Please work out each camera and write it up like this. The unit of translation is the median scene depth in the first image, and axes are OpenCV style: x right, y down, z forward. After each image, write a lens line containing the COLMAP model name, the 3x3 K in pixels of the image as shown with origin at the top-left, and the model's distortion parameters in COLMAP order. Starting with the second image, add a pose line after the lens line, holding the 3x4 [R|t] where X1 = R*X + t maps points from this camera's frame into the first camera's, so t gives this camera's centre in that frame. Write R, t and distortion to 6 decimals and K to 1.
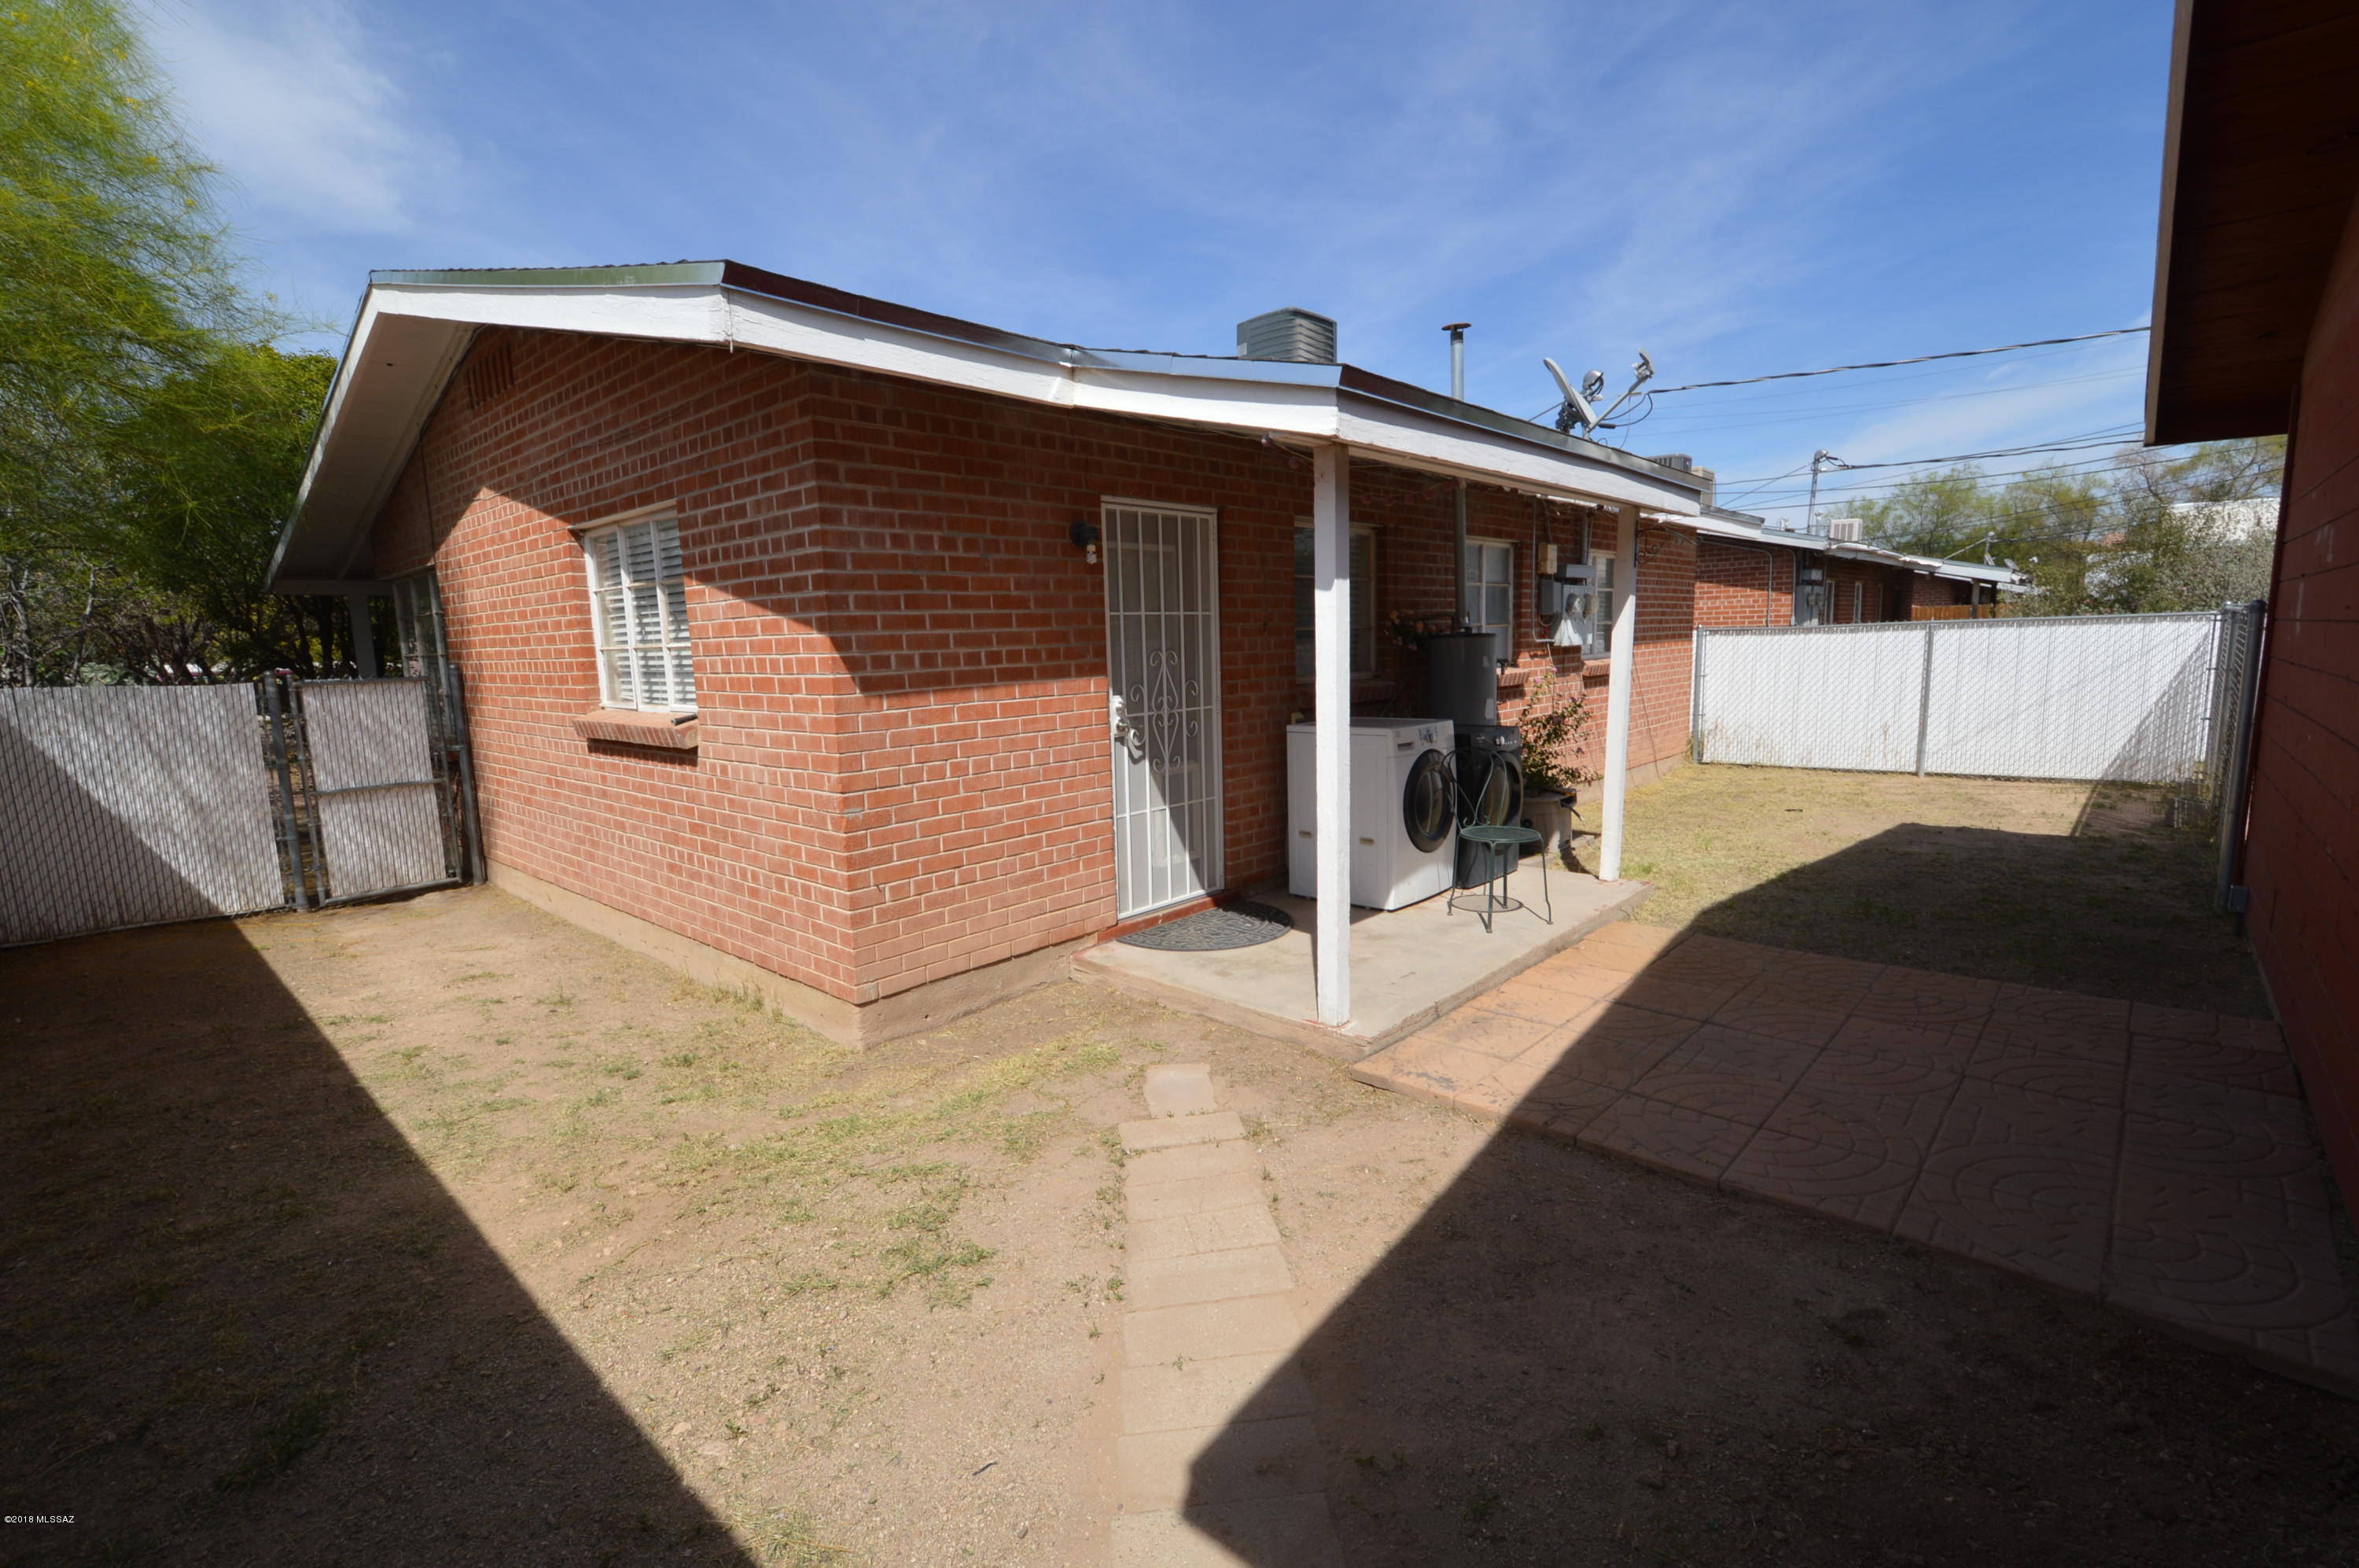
lens RADIAL K [[1040.0, 0, 1173.3], [0, 1040.0, 788.4], [0, 0, 1]] dist [-0.002295, -0.000565]
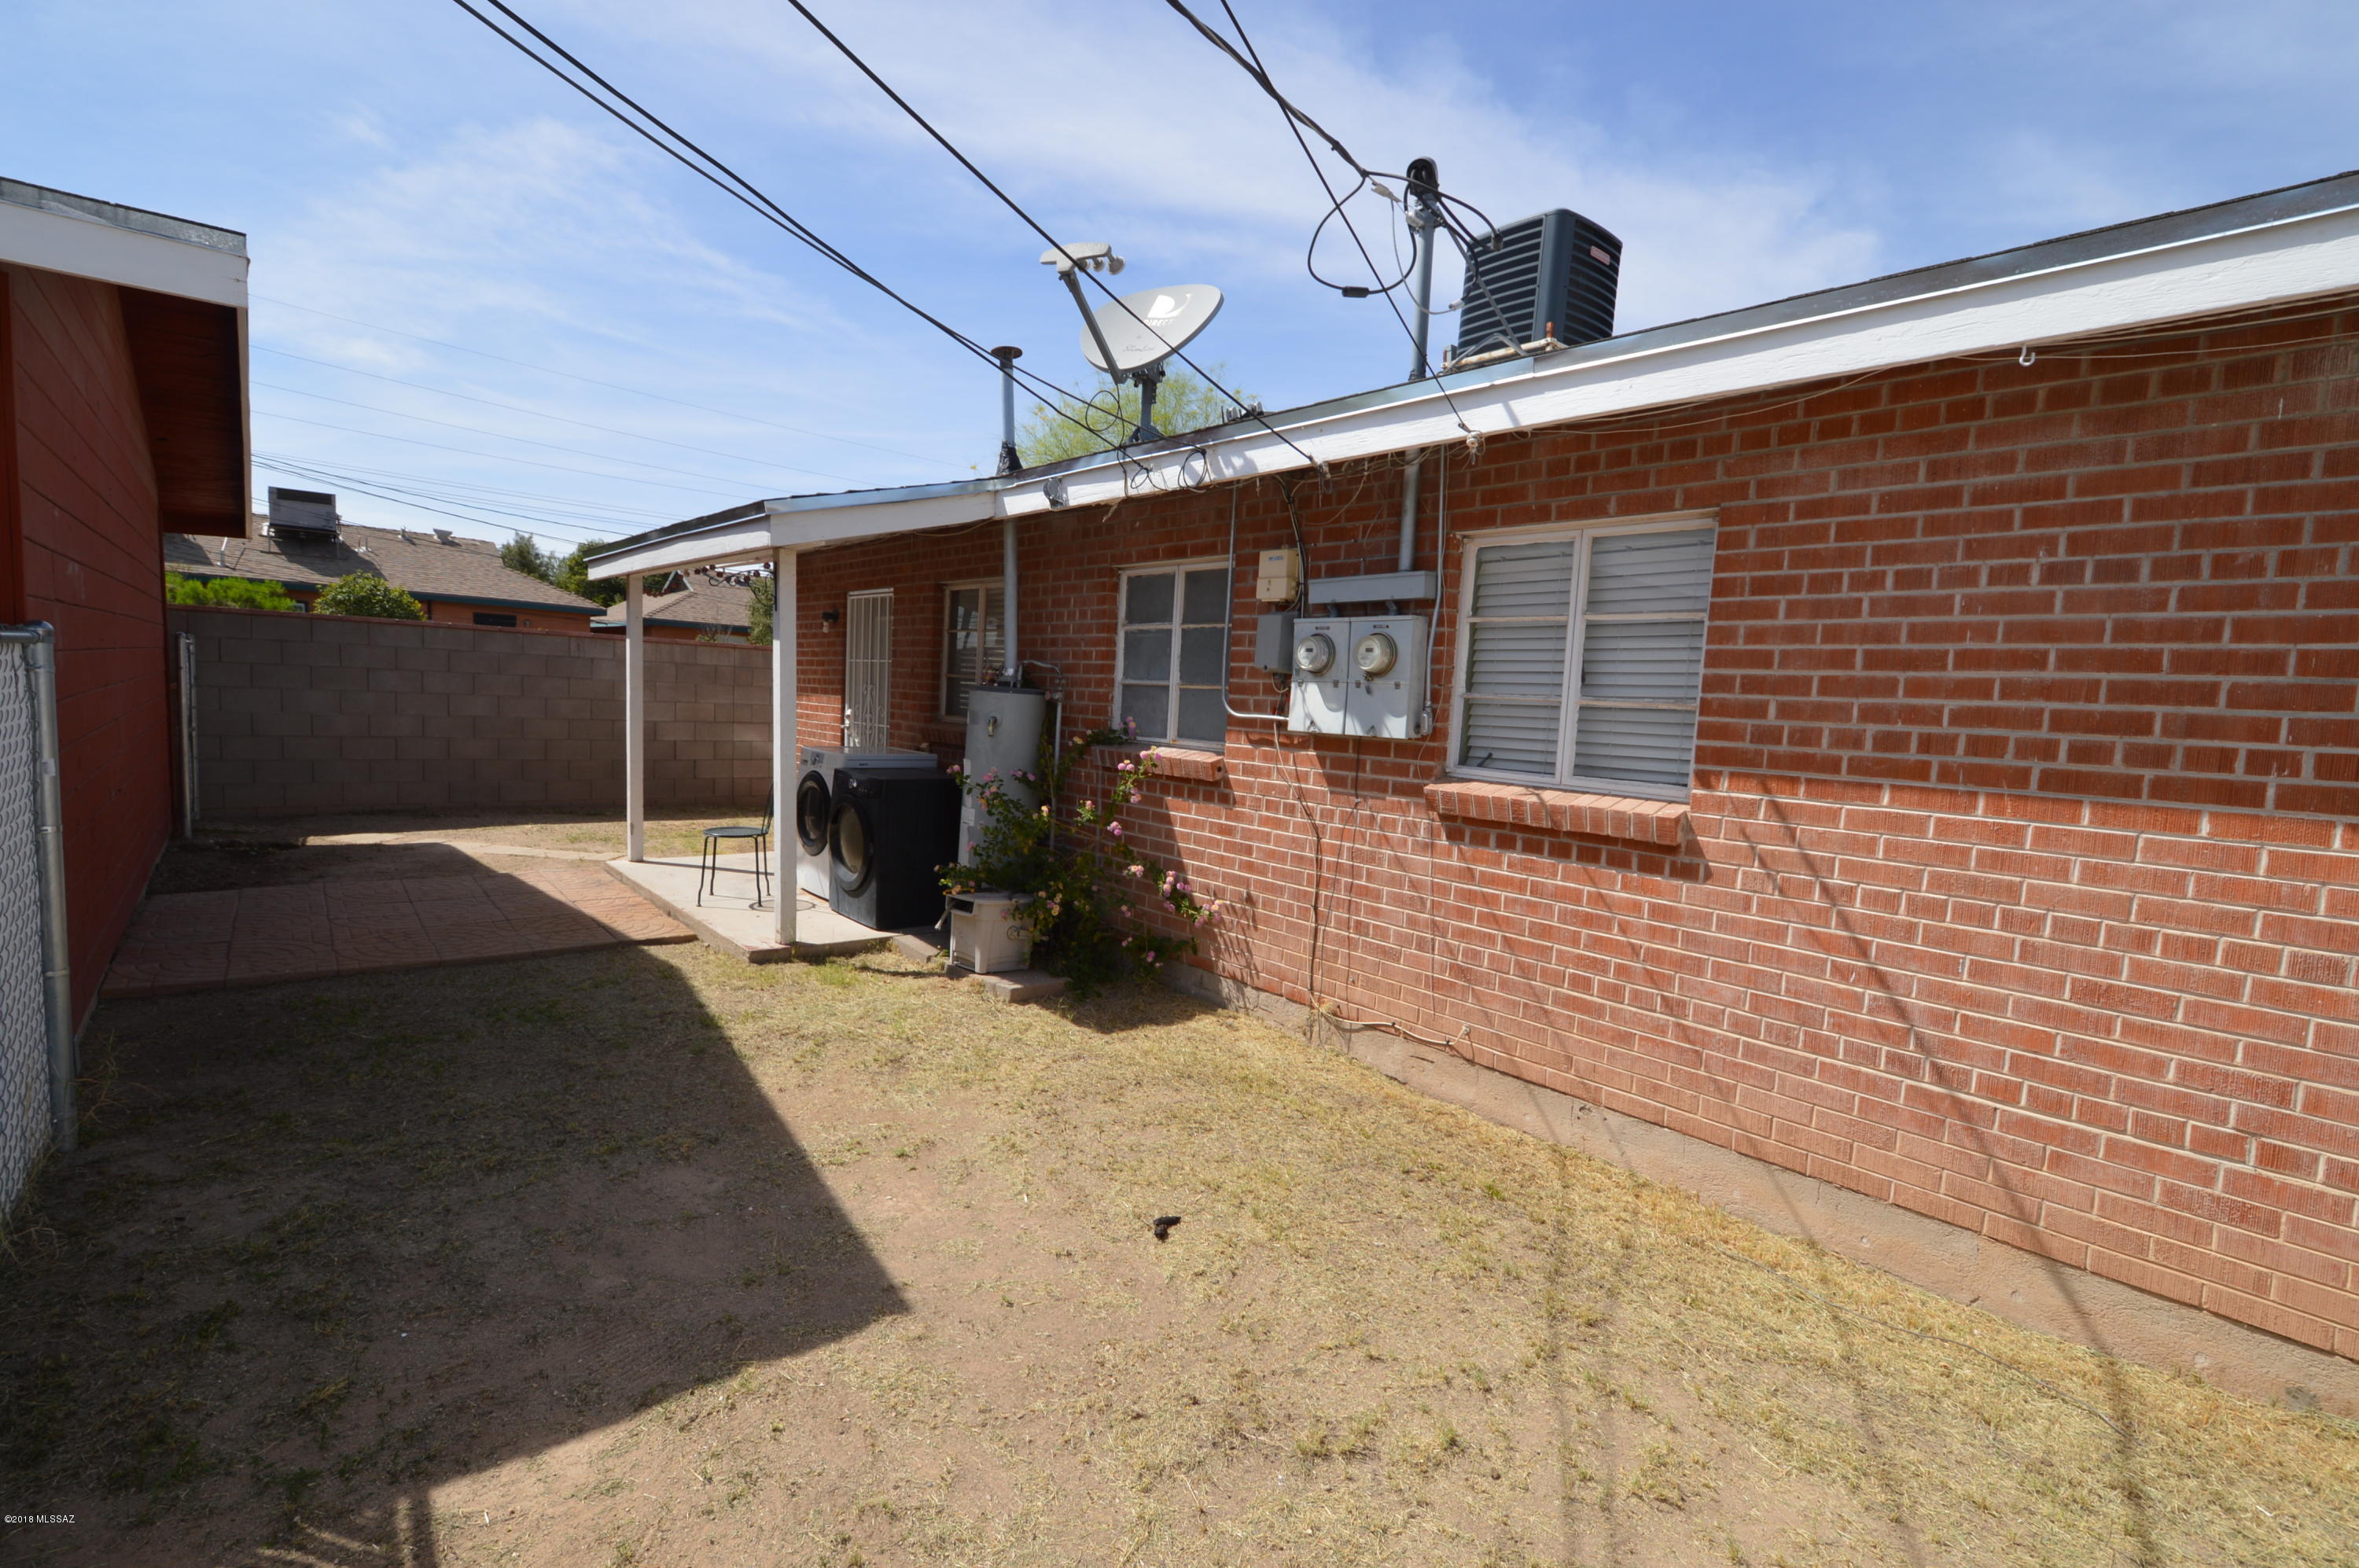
lens RADIAL K [[1040.0, 0, 1172.0], [0, 1040.0, 783.5], [0, 0, 1]] dist [-0.002295, -0.000565]
pose [[-0.110950, 0.114464, -0.987212, 0.917733], [-0.181343, 0.974337, 0.133352, -0.171644], [0.977141, 0.193820, -0.087345, 0.993341]]
